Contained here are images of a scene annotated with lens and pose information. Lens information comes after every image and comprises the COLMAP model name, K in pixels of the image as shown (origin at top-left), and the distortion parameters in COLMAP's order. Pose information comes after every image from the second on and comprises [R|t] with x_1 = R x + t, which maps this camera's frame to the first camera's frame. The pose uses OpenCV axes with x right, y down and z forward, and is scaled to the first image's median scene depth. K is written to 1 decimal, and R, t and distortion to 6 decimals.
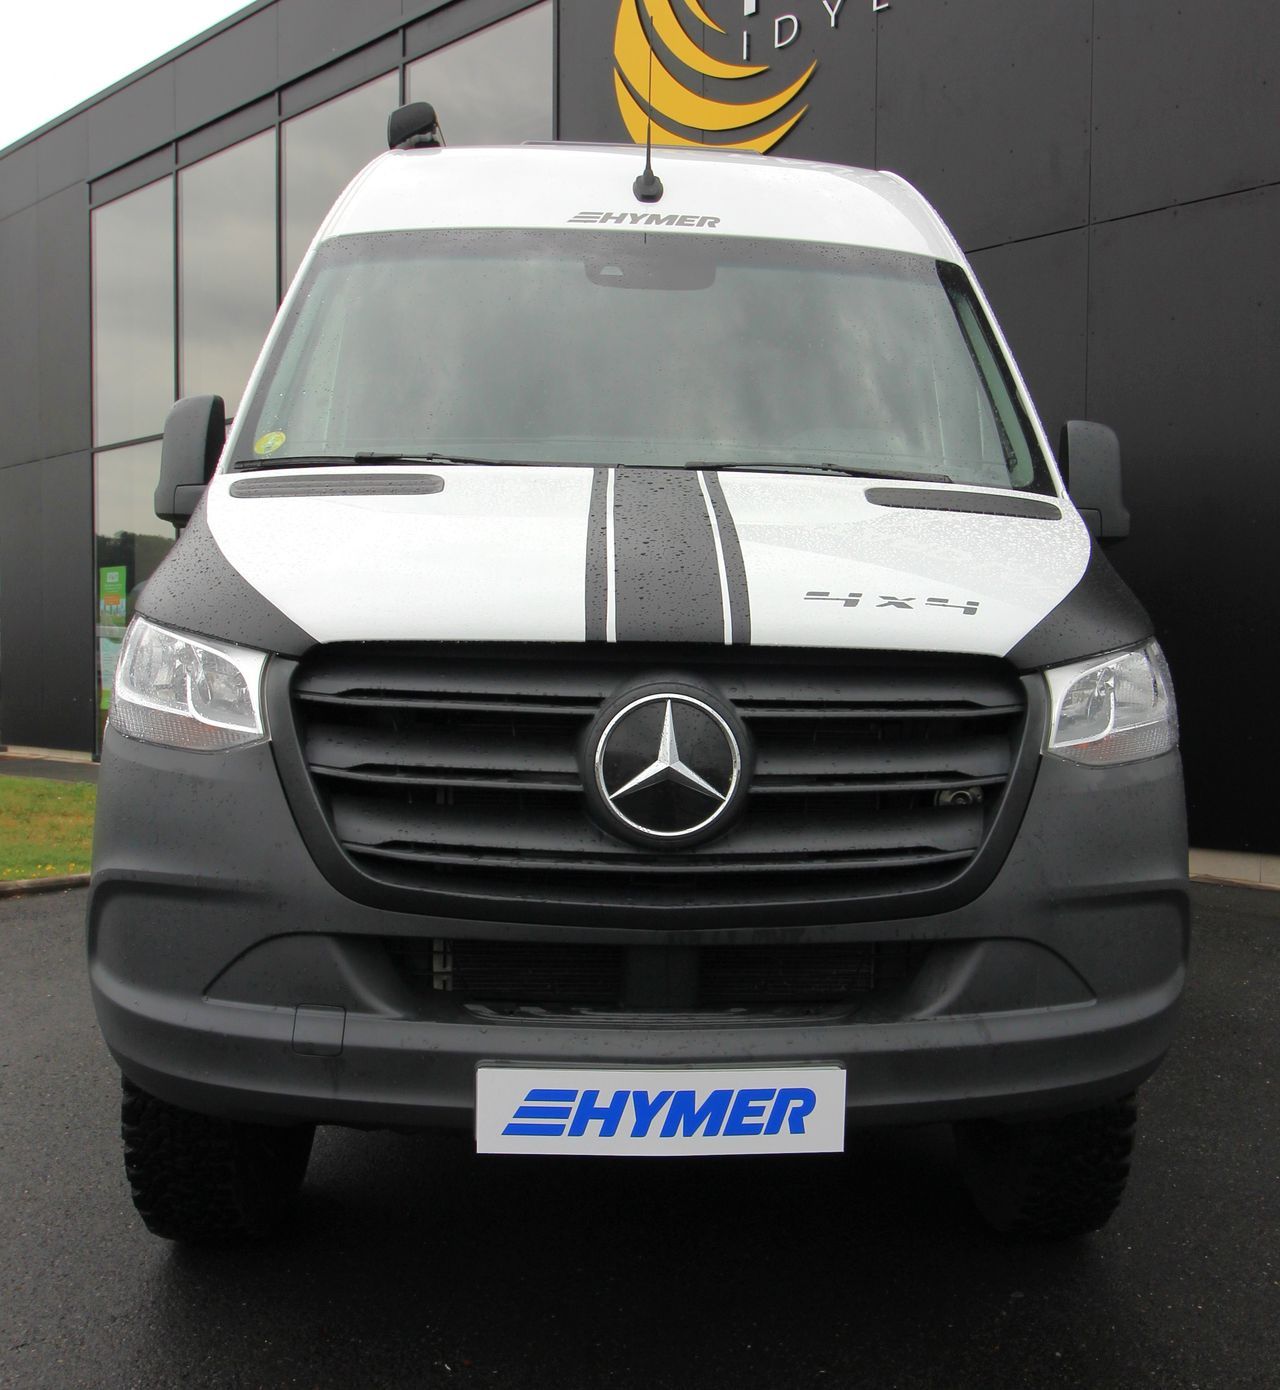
lens RADIAL K [[1489.7, 0, 640.0], [0, 1489.7, 695.0], [0, 0, 1]] dist [0.011132, 0.019843]
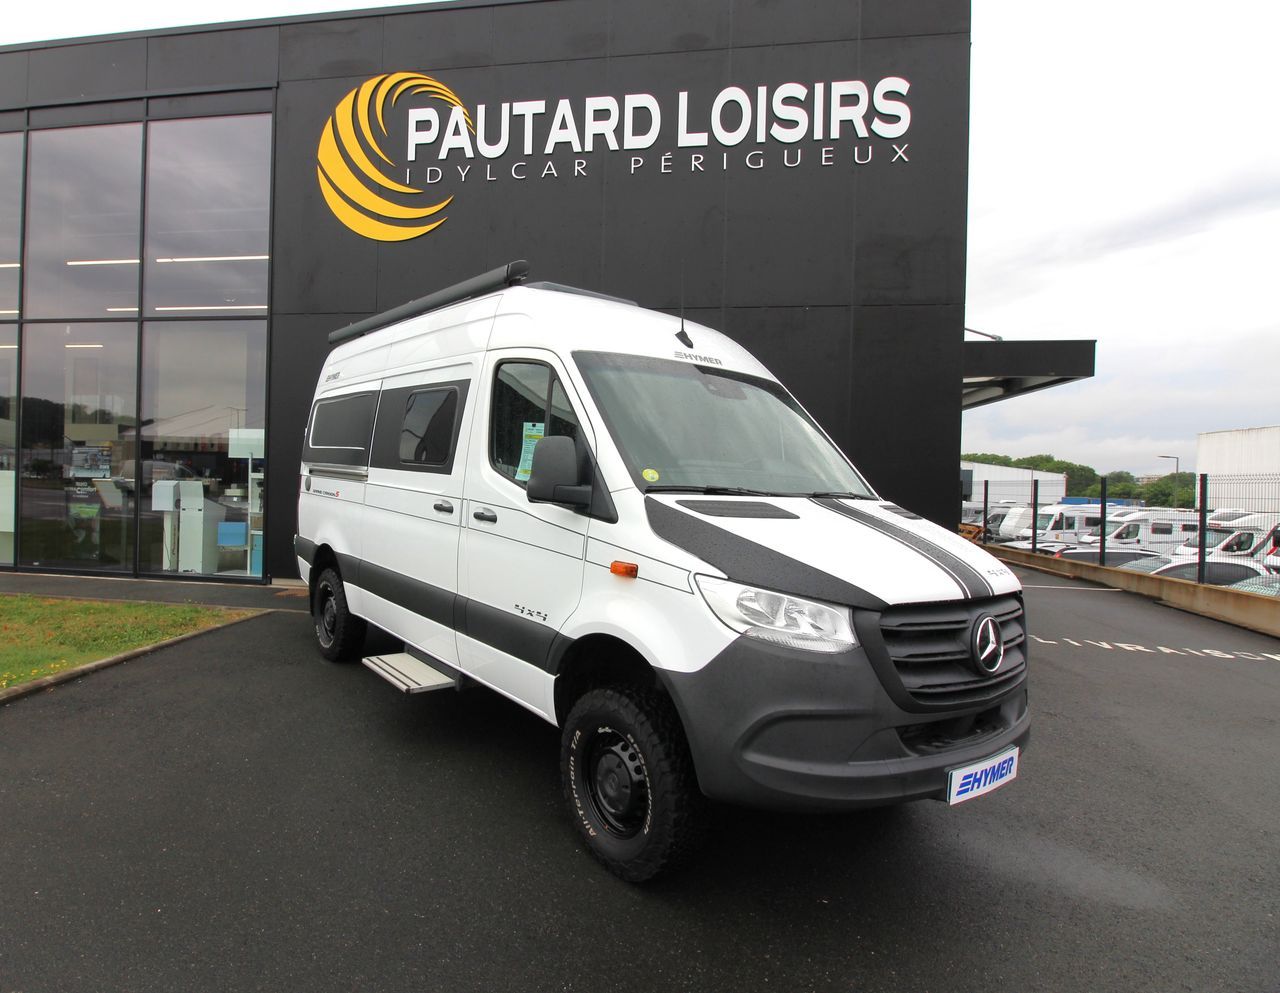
lens RADIAL K [[773.9, 0, 640.0], [0, 773.9, 496.5], [0, 0, 1]] dist [-0.005159, -0.000801]
pose [[0.830168, 0.013765, 0.557344, -1.201094], [-0.014025, 0.999894, -0.003805, -0.191620], [-0.557337, -0.004658, 0.830273, 0.192078]]
